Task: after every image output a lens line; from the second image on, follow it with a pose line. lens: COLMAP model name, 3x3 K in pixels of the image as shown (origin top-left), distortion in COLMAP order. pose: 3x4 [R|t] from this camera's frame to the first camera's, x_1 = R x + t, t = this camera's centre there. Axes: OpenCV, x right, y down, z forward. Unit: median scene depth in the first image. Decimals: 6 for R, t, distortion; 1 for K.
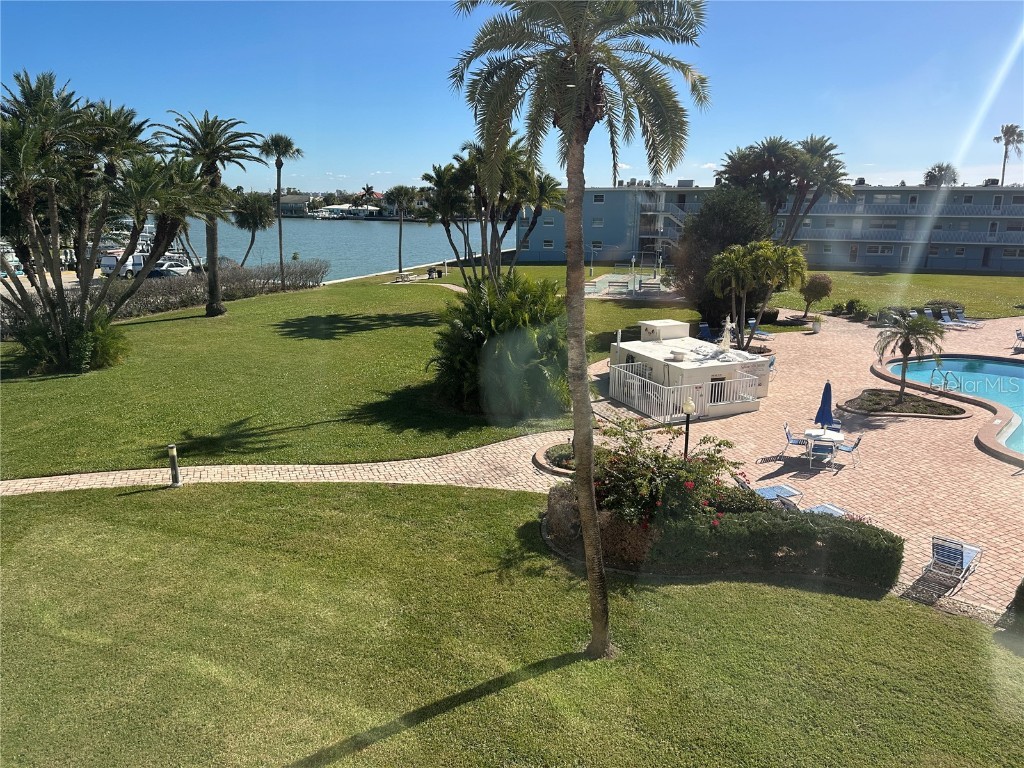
lens RADIAL K [[713.3, 0, 509.2], [0, 713.3, 375.8], [0, 0, 1]] dist [0.091258, -0.114241]
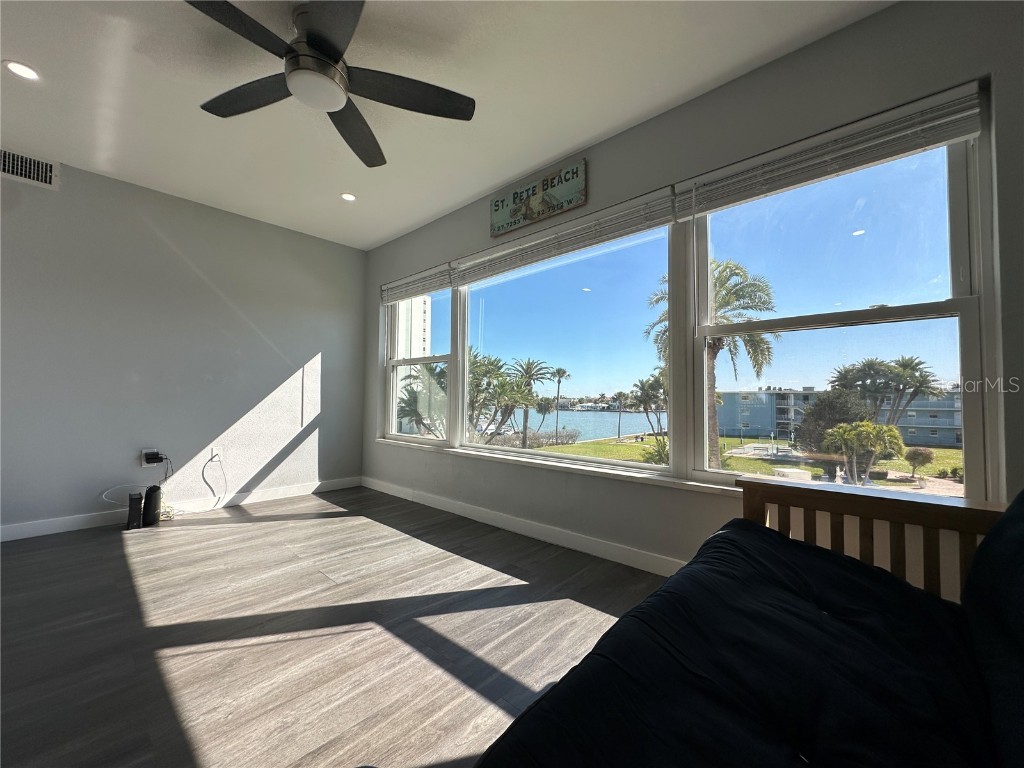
lens RADIAL K [[409.7, 0, 511.7], [0, 409.7, 383.9], [0, 0, 1]] dist [-0.002323, -0.001347]
pose [[0.919060, -0.019094, -0.393655, 0.010070], [-0.091643, 0.961094, -0.260575, 0.031303], [0.383315, 0.275560, 0.881554, -0.071138]]
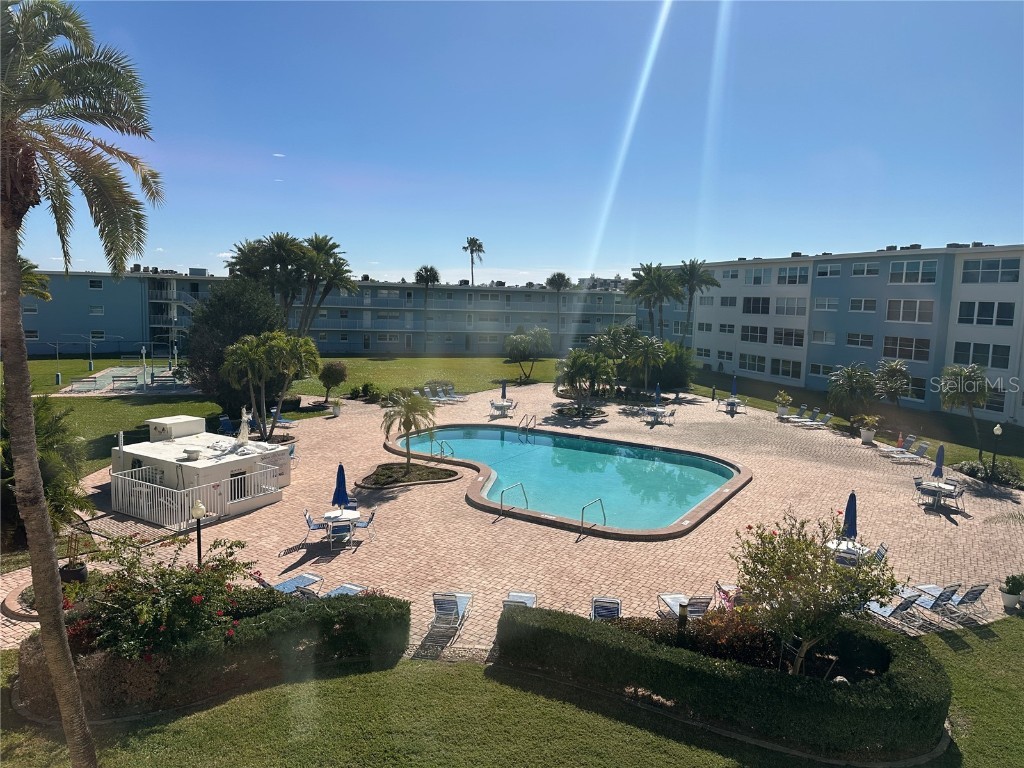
lens RADIAL K [[713.3, 0, 508.4], [0, 713.3, 378.0], [0, 0, 1]] dist [0.091258, -0.114241]
pose [[0.809831, -0.049685, 0.584555, 0.020759], [0.117682, 0.989912, -0.078896, -0.003031], [-0.574738, 0.132684, 0.807509, -0.003591]]
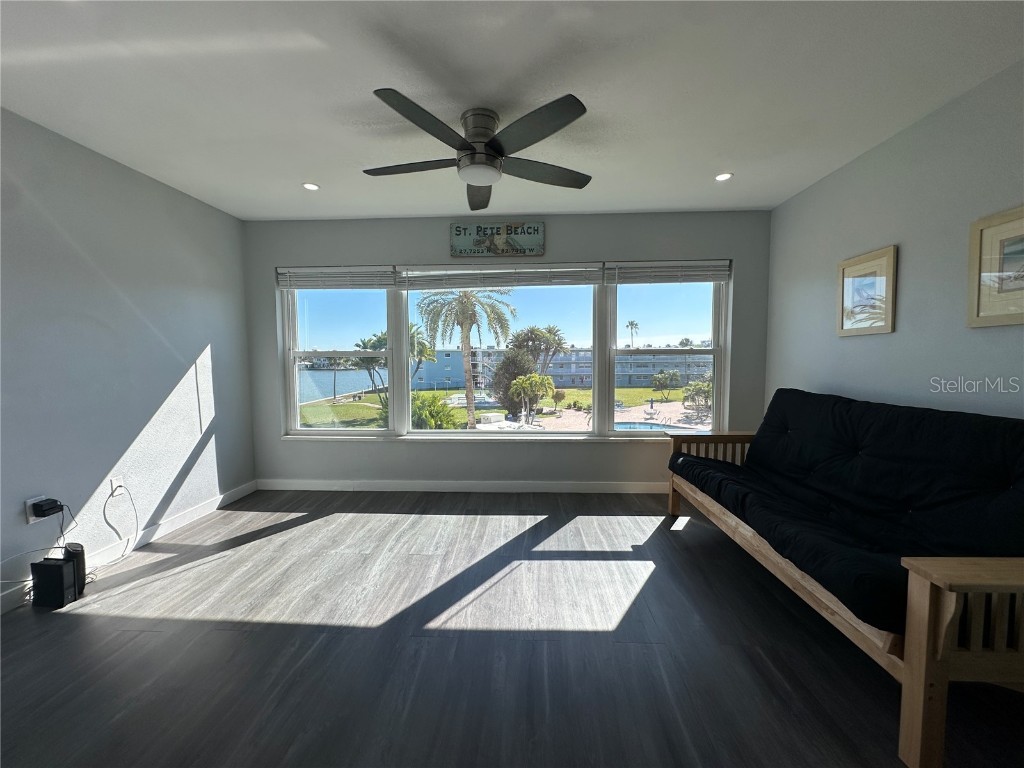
lens RADIAL K [[409.7, 0, 513.6], [0, 409.7, 384.0], [0, 0, 1]] dist [-0.002323, -0.001347]
pose [[0.956437, -0.035631, 0.289756, -0.052035], [0.084783, 0.983648, -0.158897, 0.027594], [-0.279356, 0.176542, 0.943818, -0.104762]]
